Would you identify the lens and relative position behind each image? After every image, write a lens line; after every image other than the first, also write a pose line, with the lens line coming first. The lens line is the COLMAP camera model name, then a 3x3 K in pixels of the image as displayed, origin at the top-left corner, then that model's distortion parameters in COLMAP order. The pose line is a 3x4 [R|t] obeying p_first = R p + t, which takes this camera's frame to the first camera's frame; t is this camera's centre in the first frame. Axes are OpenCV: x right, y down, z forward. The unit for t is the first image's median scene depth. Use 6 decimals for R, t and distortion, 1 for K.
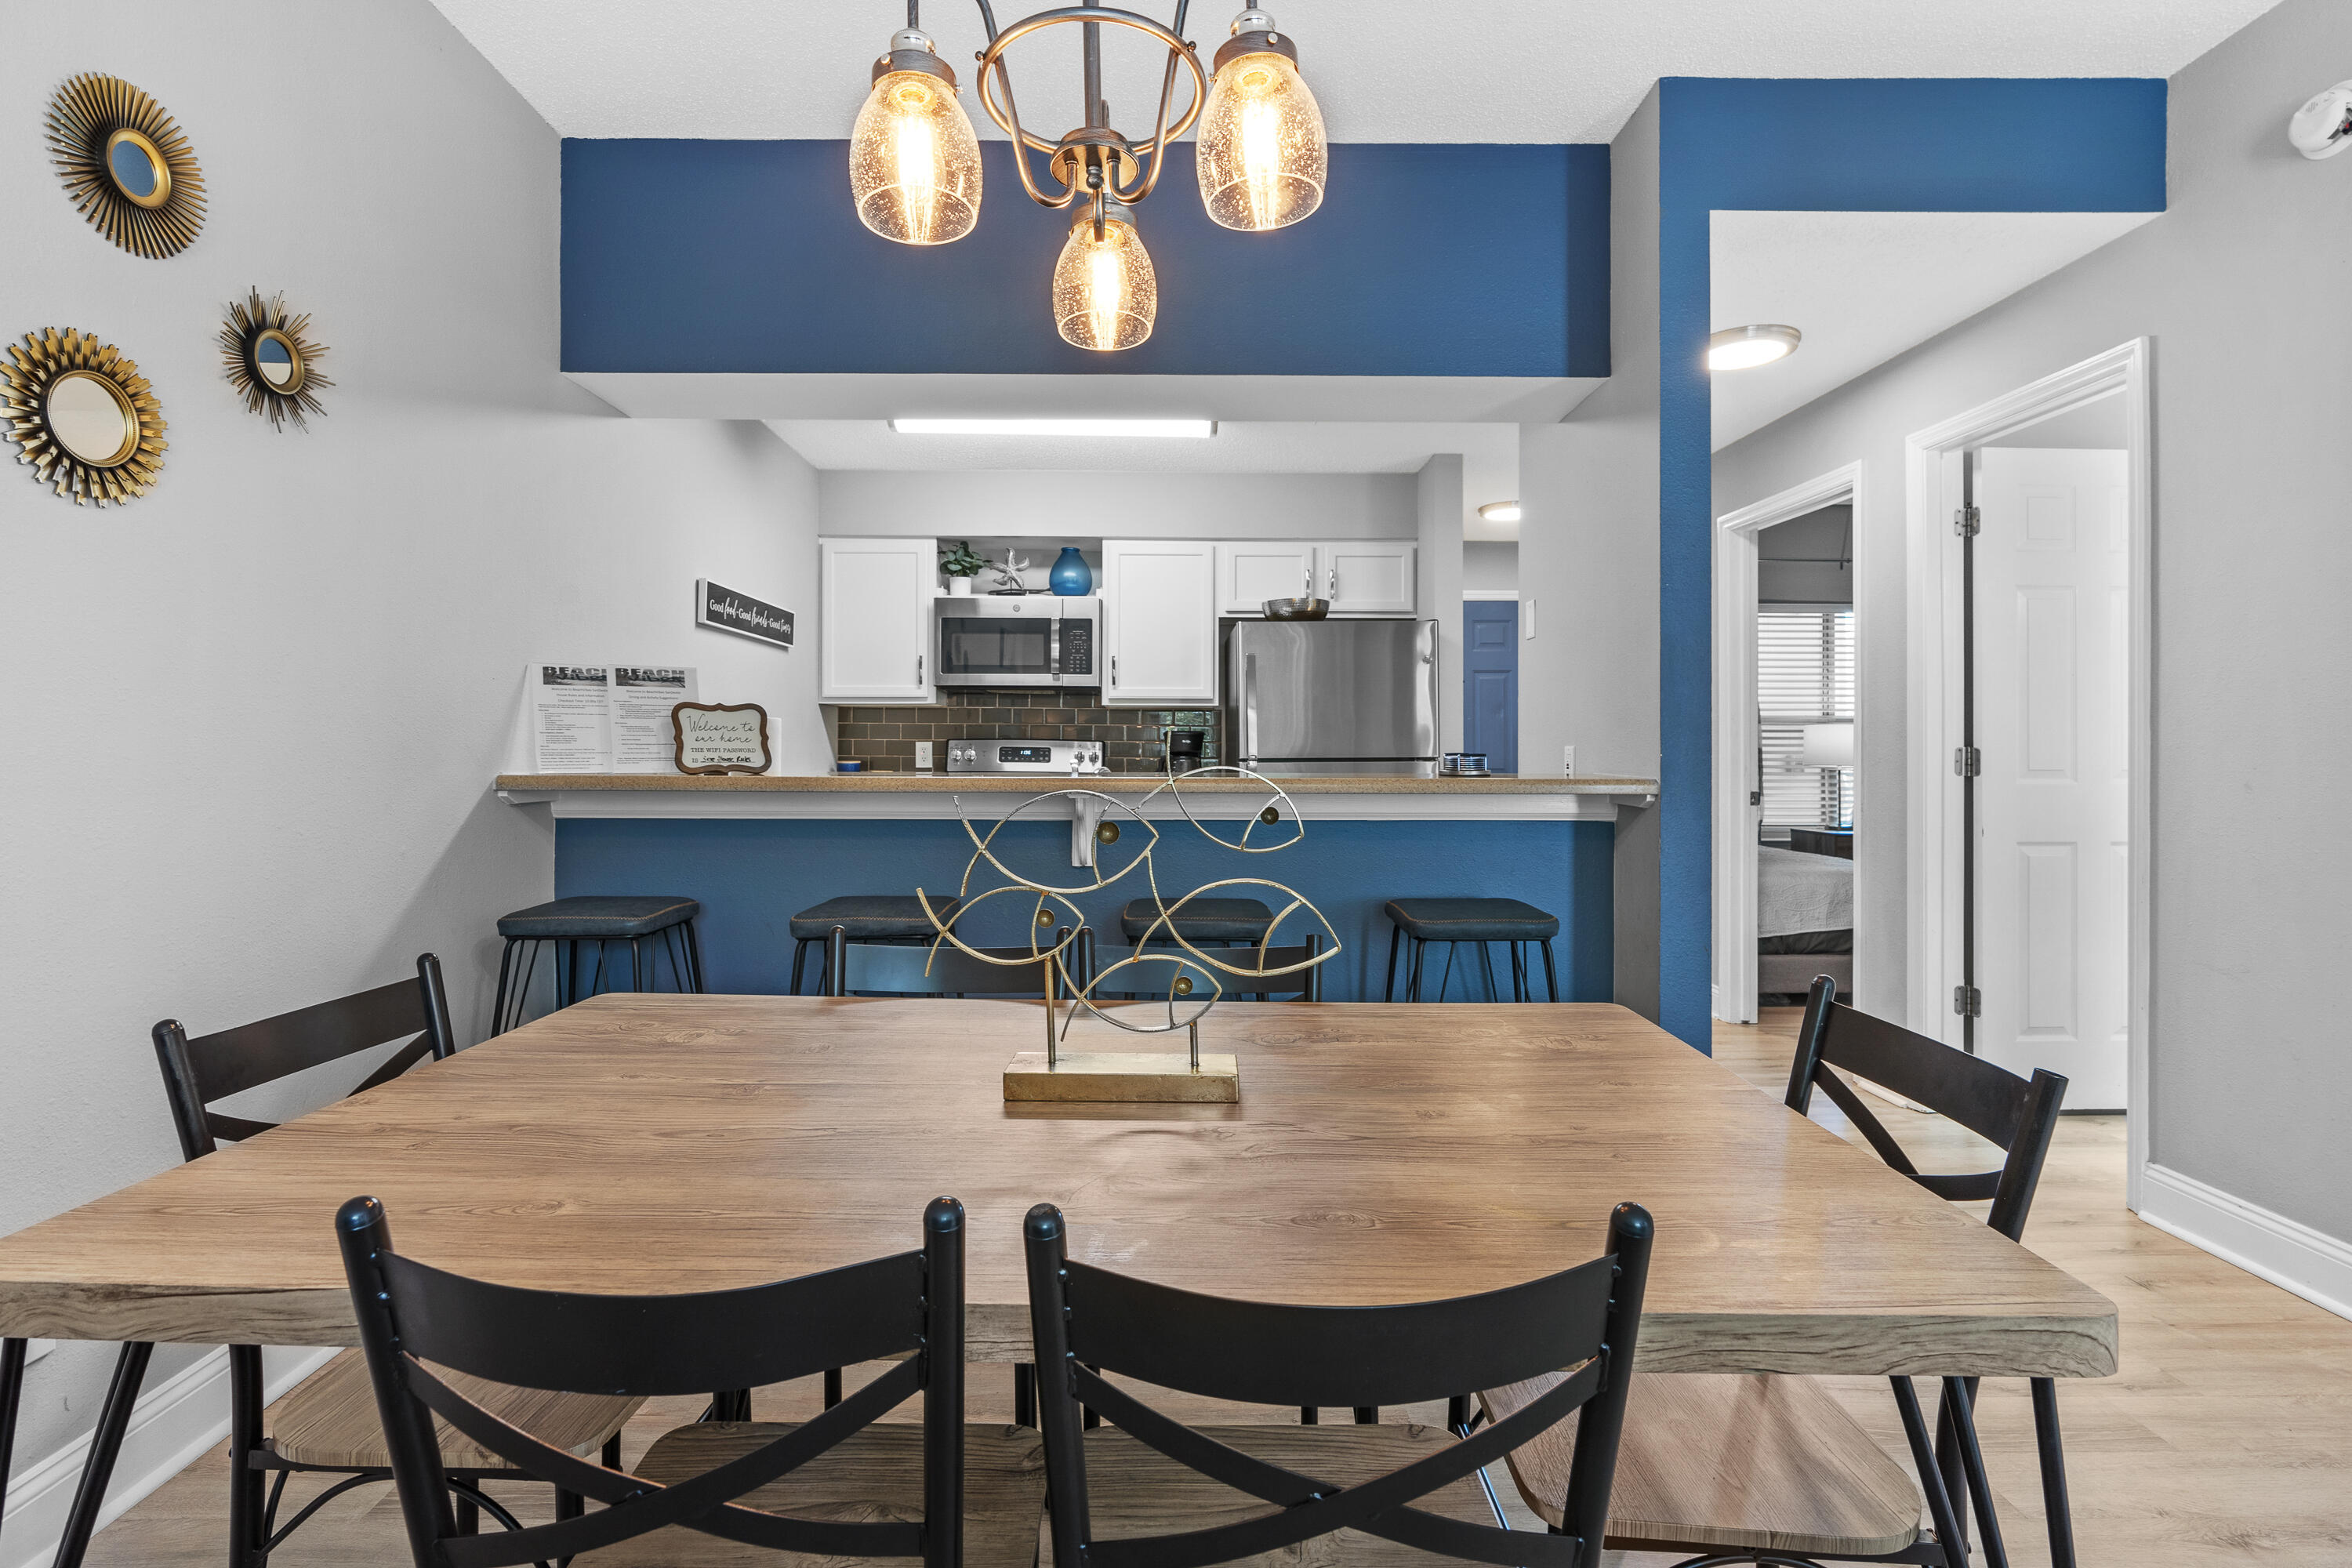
lens RADIAL K [[1132.2, 0, 1176.1], [0, 1132.2, 746.2], [0, 0, 1]] dist [-0.010810, 0.000775]
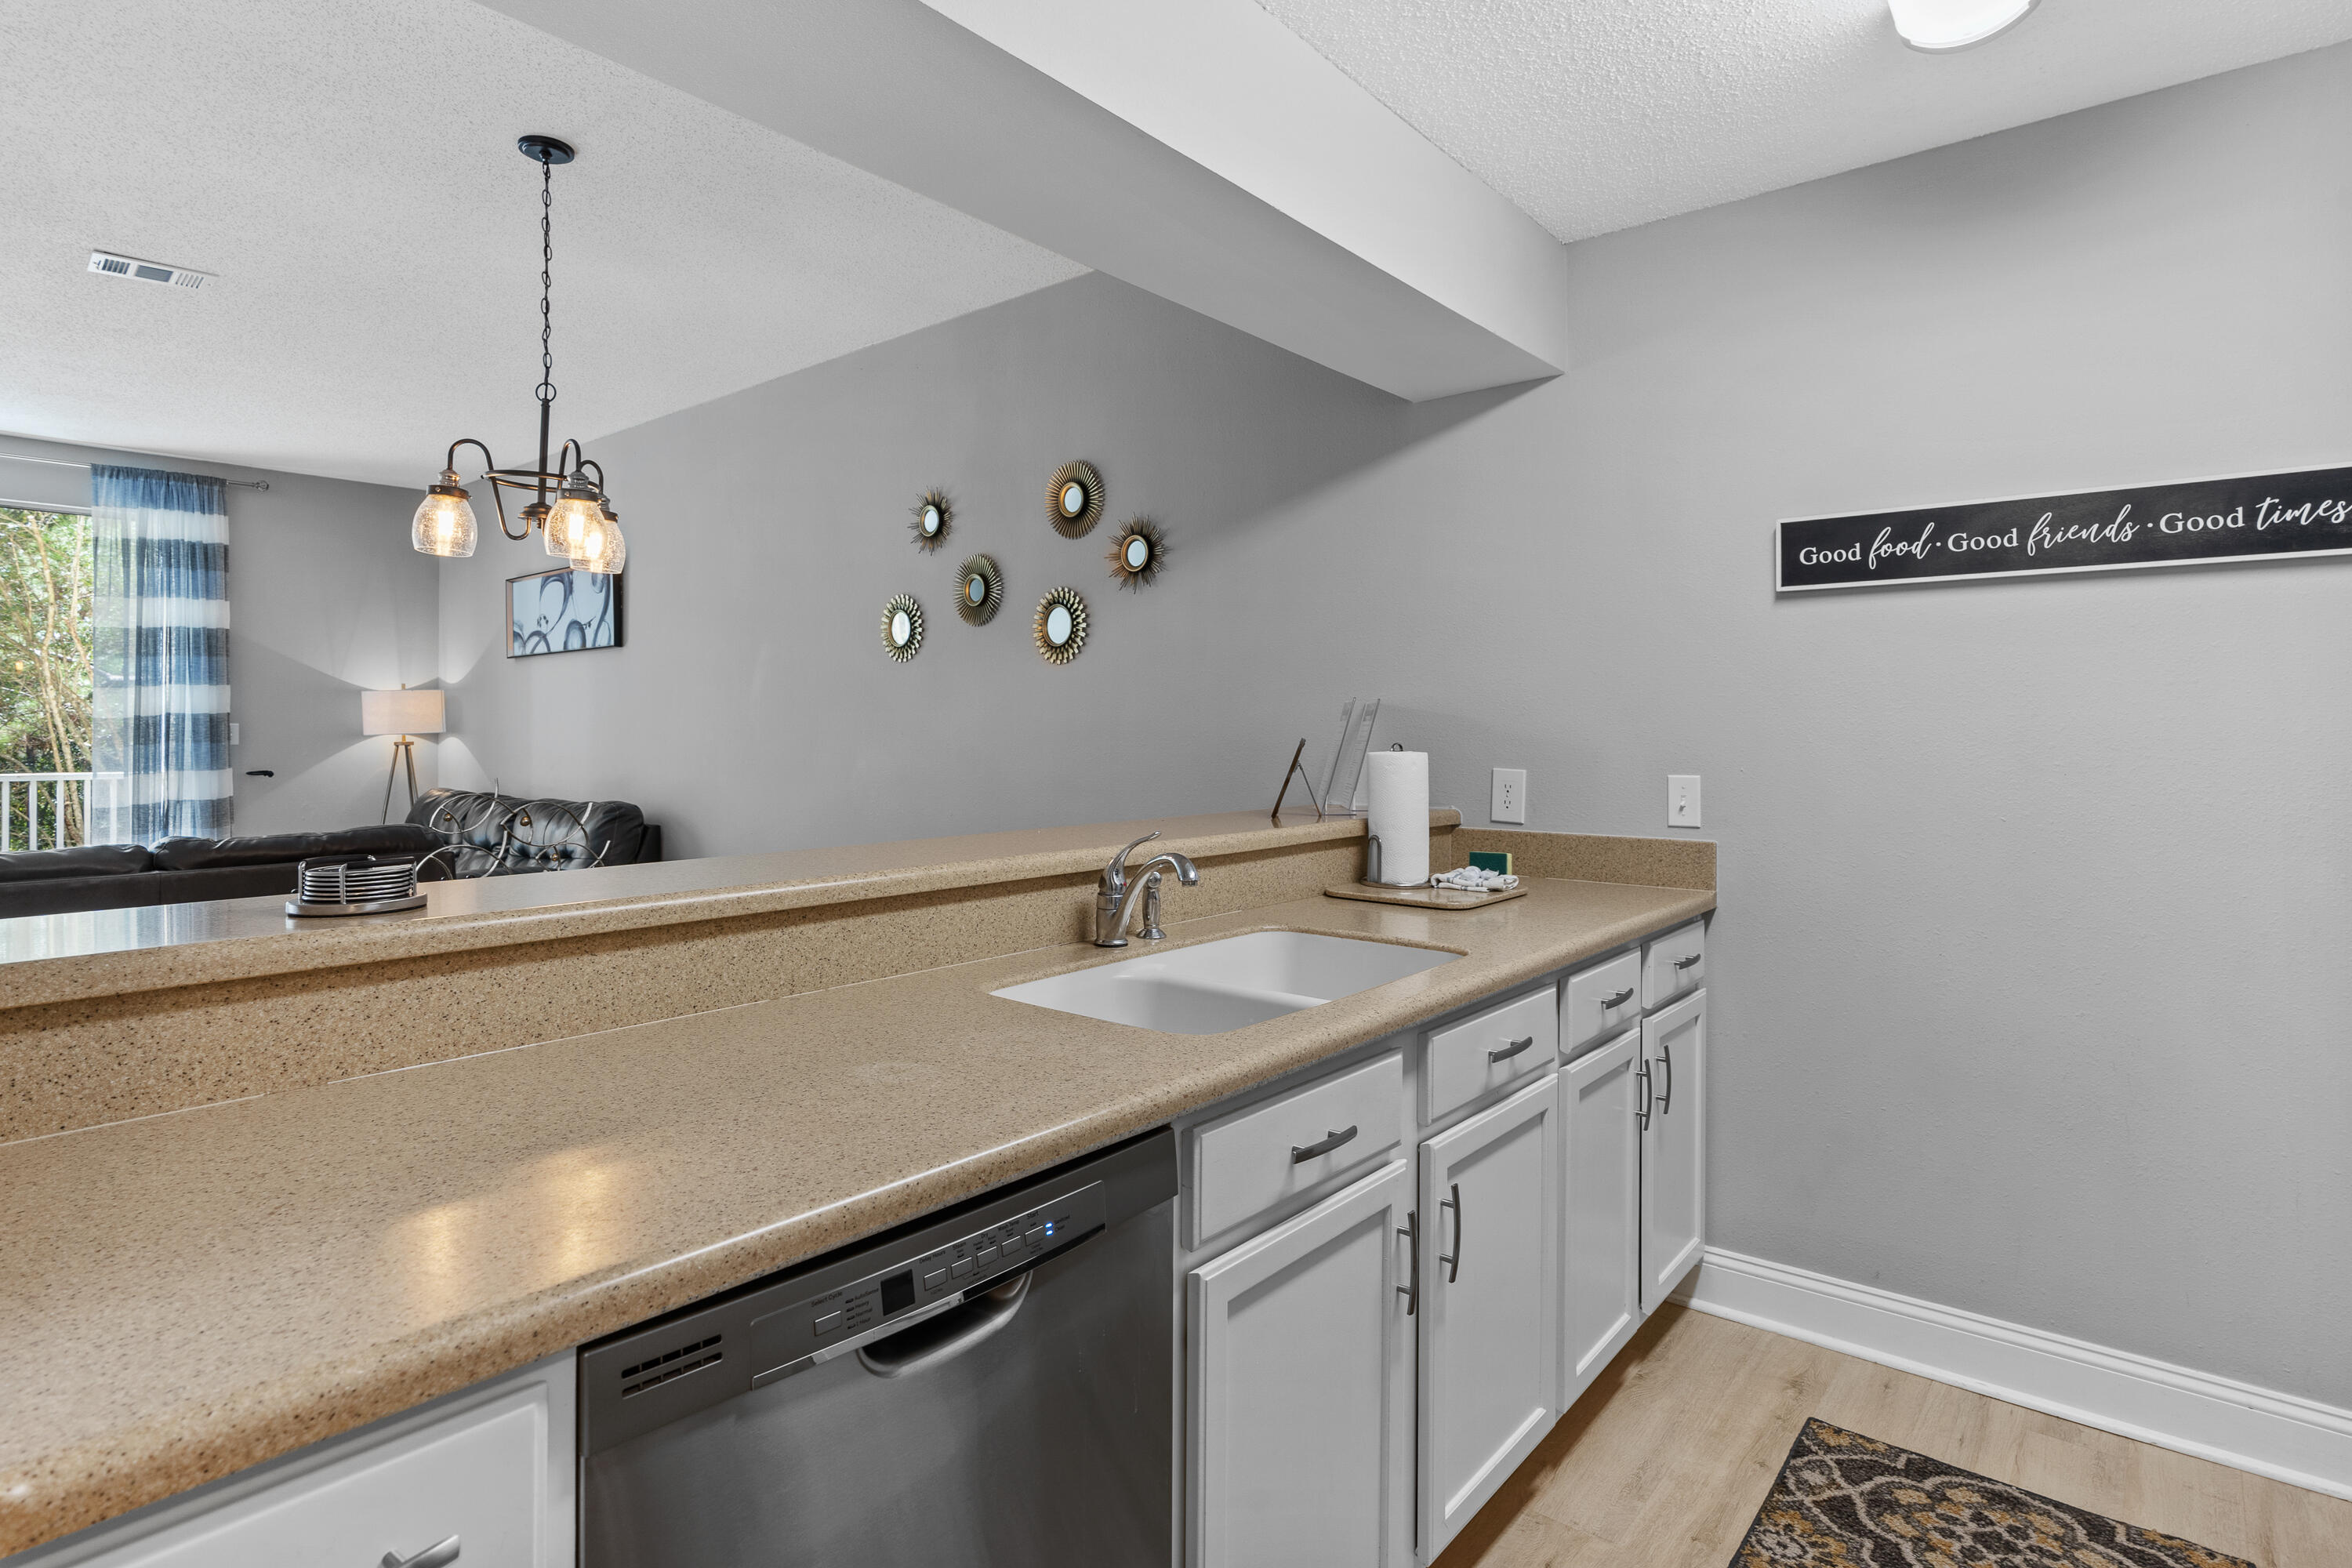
lens RADIAL K [[1211.4, 0, 1165.2], [0, 1211.4, 733.1], [0, 0, 1]] dist [-0.007296, 0.003693]
pose [[-0.656980, -0.000345, -0.753908, 0.225382], [0.002348, 0.999994, -0.002503, -0.023229], [0.753905, -0.003415, -0.656975, 0.882796]]
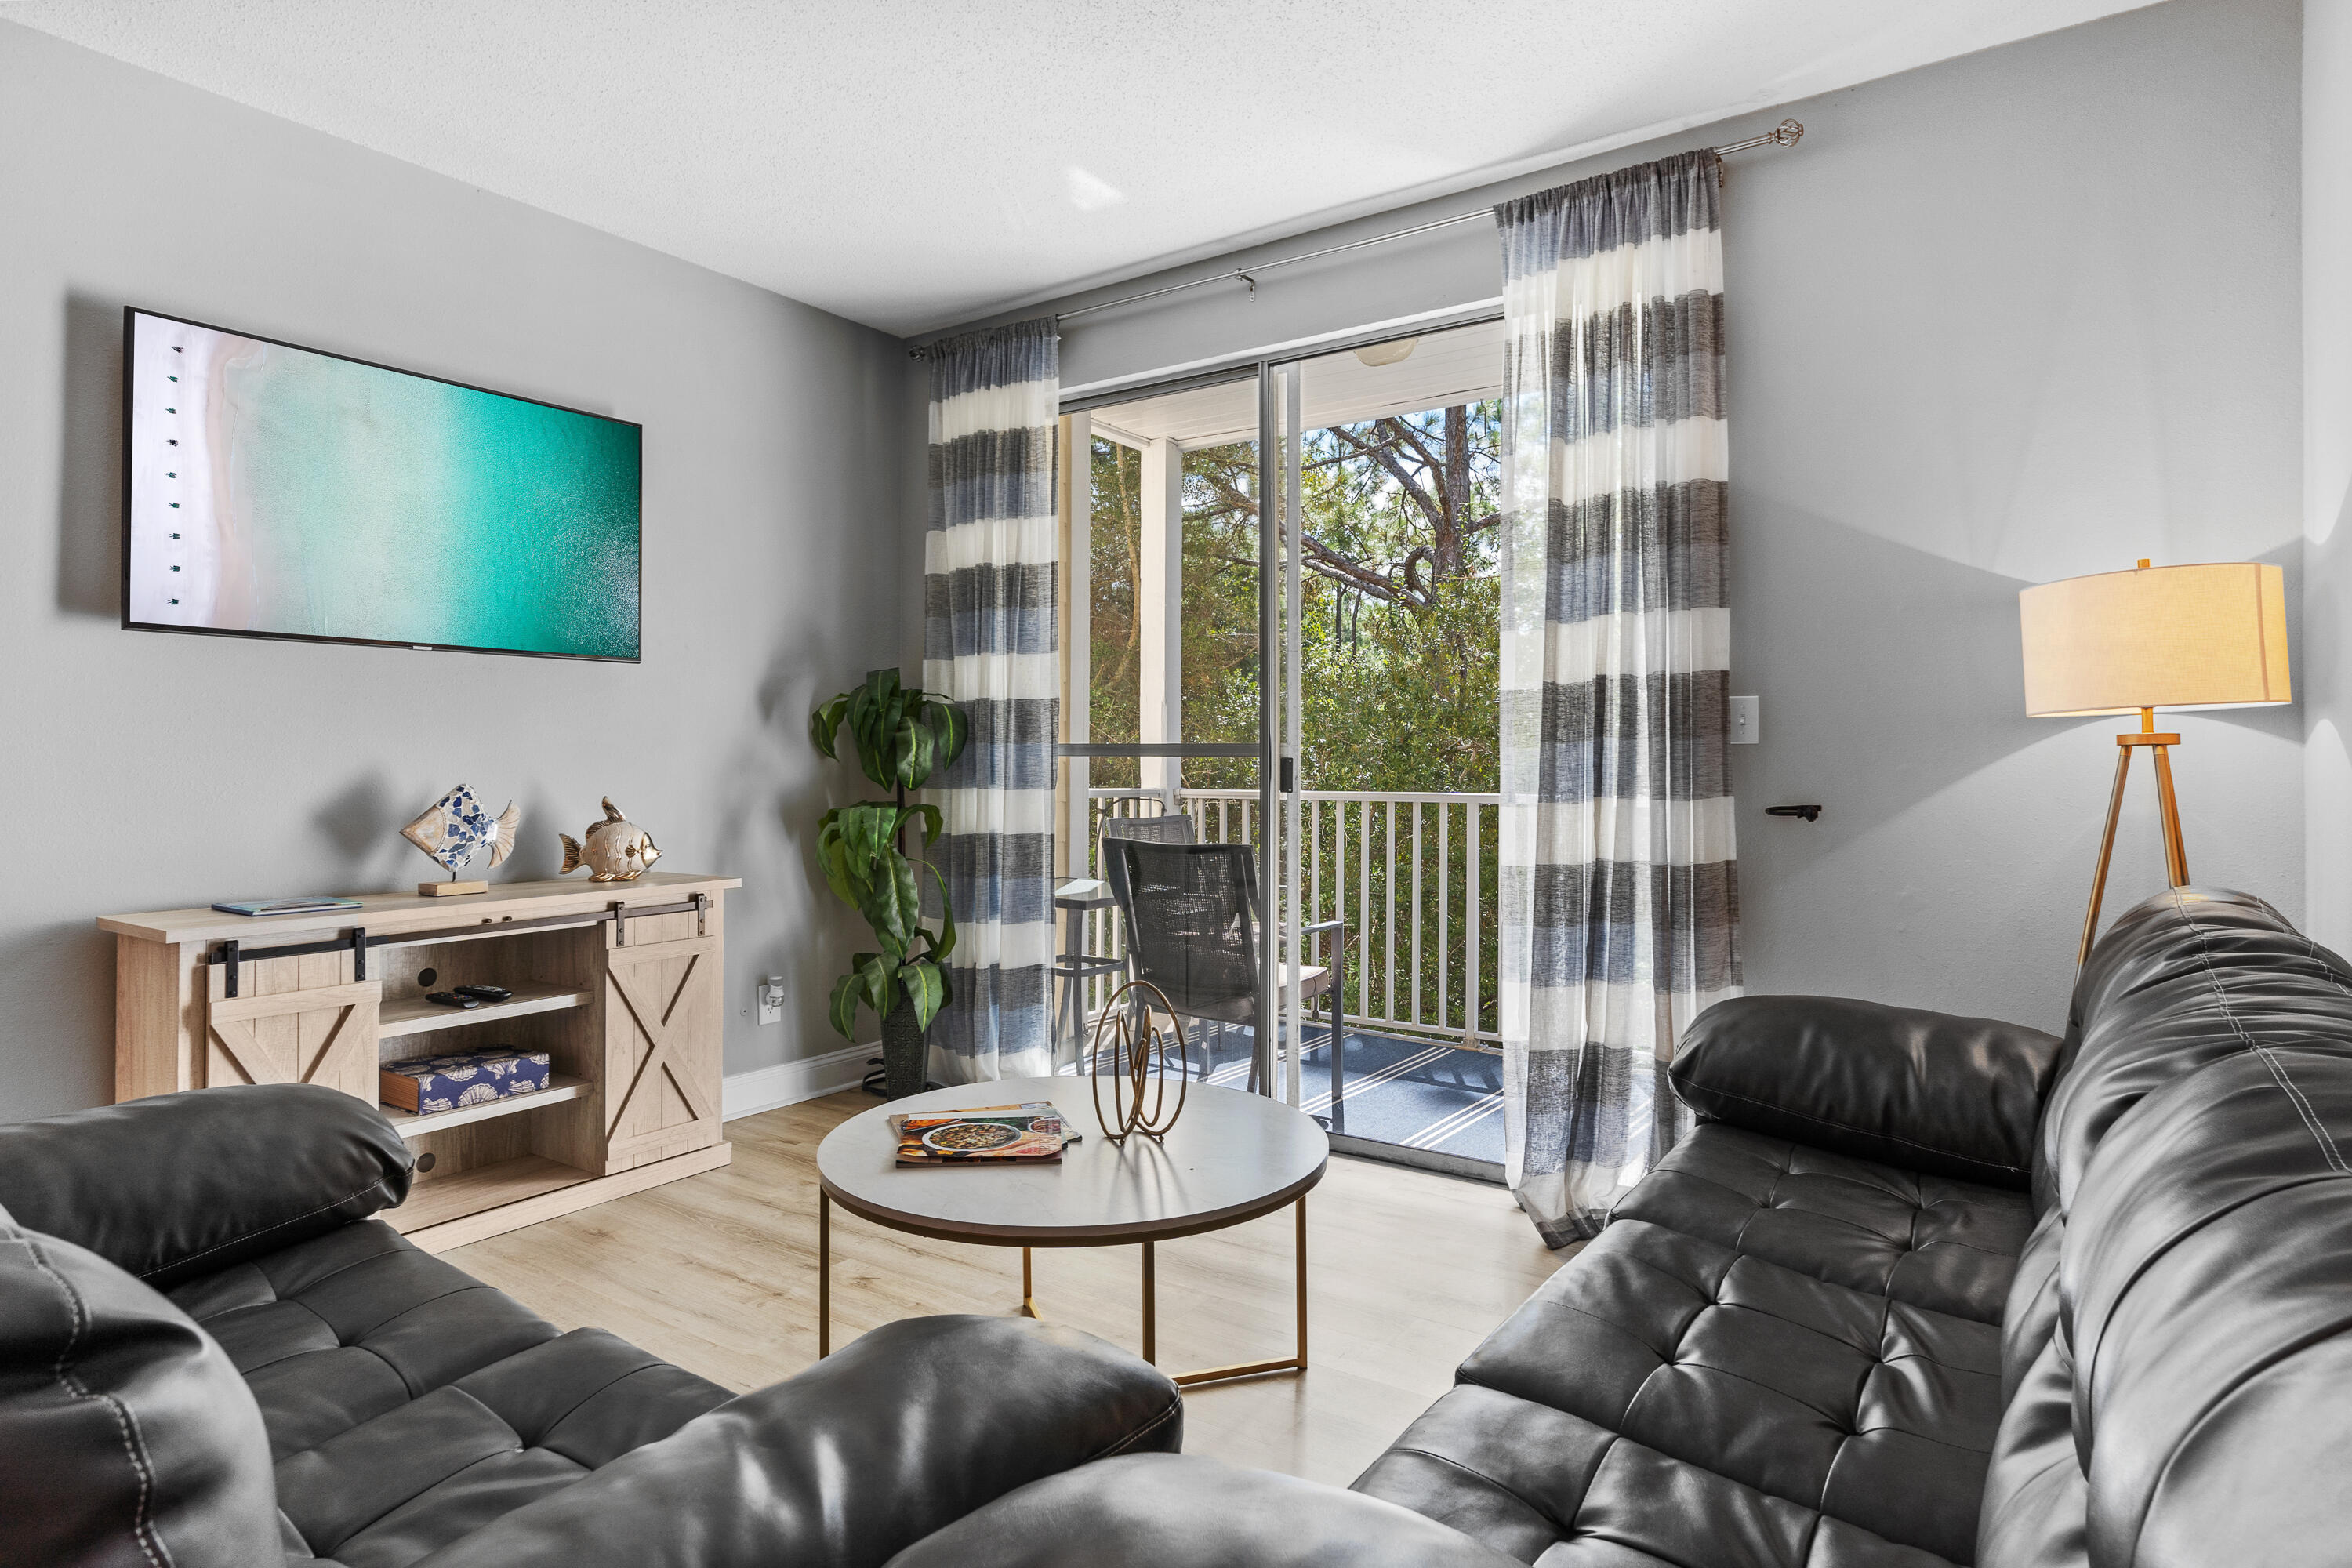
lens RADIAL K [[1272.1, 0, 1167.3], [0, 1272.1, 738.1], [0, 0, 1]] dist [-0.010633, 0.005820]
pose [[-0.817975, 0.007647, 0.575203, -0.226068], [-0.003129, 0.999838, -0.017742, -0.006753], [-0.575246, -0.016312, -0.817818, -0.091227]]
